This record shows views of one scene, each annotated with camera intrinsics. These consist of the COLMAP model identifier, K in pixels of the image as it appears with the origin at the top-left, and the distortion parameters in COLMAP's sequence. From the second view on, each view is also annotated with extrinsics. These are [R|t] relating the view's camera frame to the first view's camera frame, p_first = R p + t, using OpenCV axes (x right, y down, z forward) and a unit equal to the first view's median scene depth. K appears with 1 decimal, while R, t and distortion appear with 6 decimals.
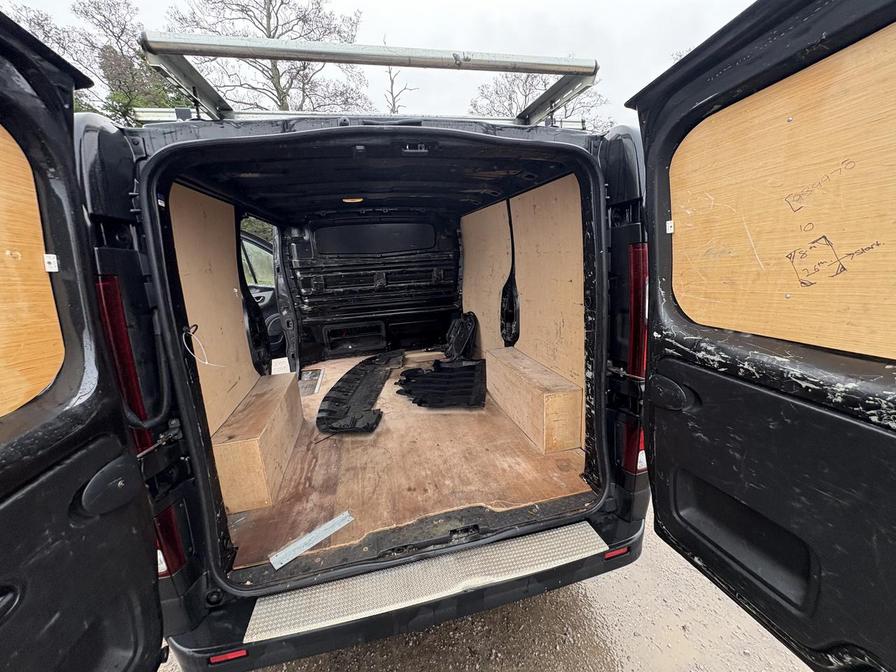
lens RADIAL K [[355.5, 0, 447.9], [0, 355.5, 335.0], [0, 0, 1]] dist [-0.001248, 0.000468]
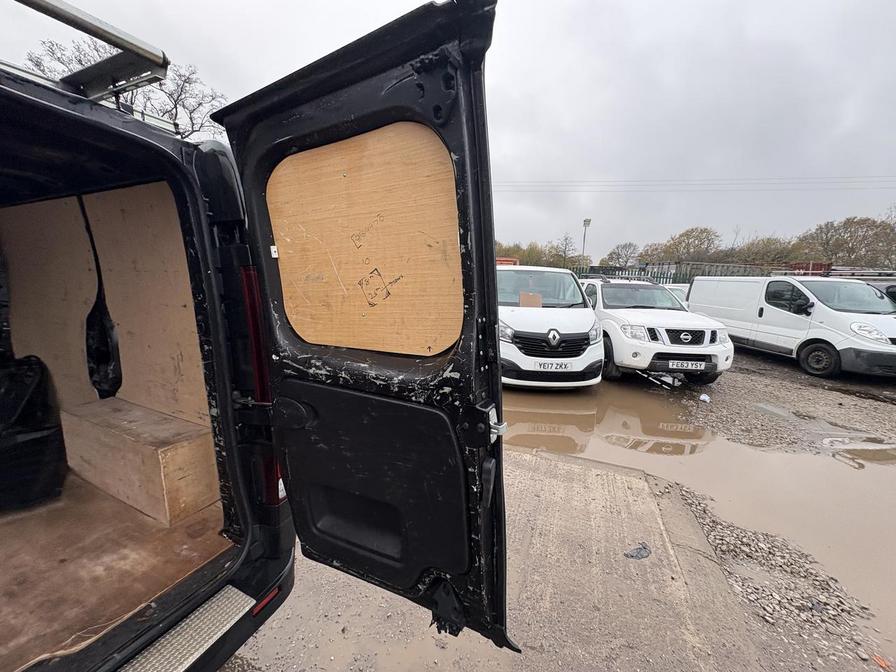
lens RADIAL K [[355.5, 0, 448.0], [0, 355.5, 334.1], [0, 0, 1]] dist [-0.001248, 0.000468]
pose [[0.626191, -0.052675, 0.777888, 0.090789], [0.120966, 0.992197, -0.030189, 0.018281], [-0.770228, 0.113002, 0.627677, -0.006760]]
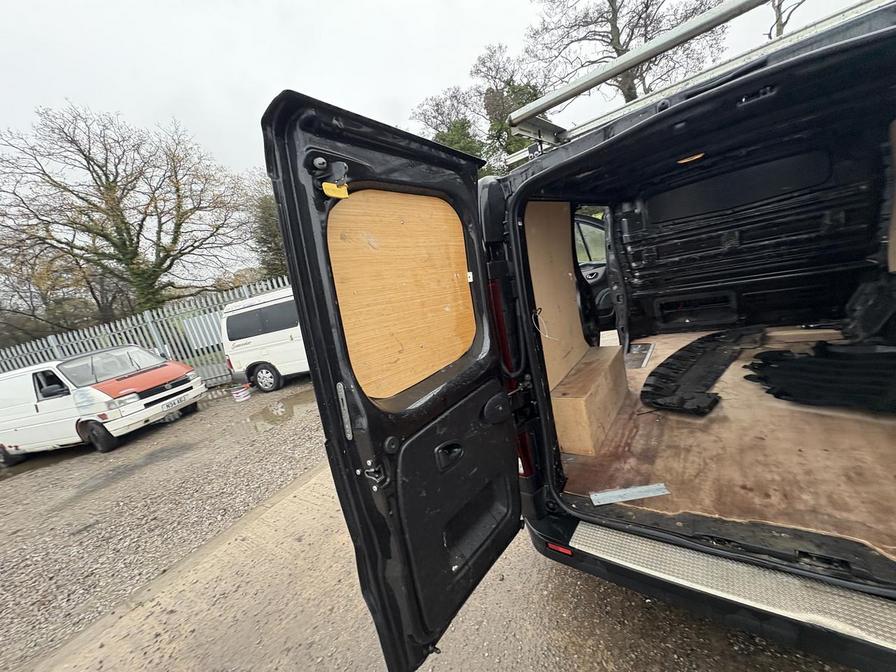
lens RADIAL K [[355.5, 0, 449.4], [0, 355.5, 339.5], [0, 0, 1]] dist [-0.001248, 0.000468]
pose [[0.638074, 0.055183, -0.767995, 0.092729], [0.019237, 0.995975, 0.087547, -0.025388], [0.769735, -0.070635, 0.634444, -0.109134]]
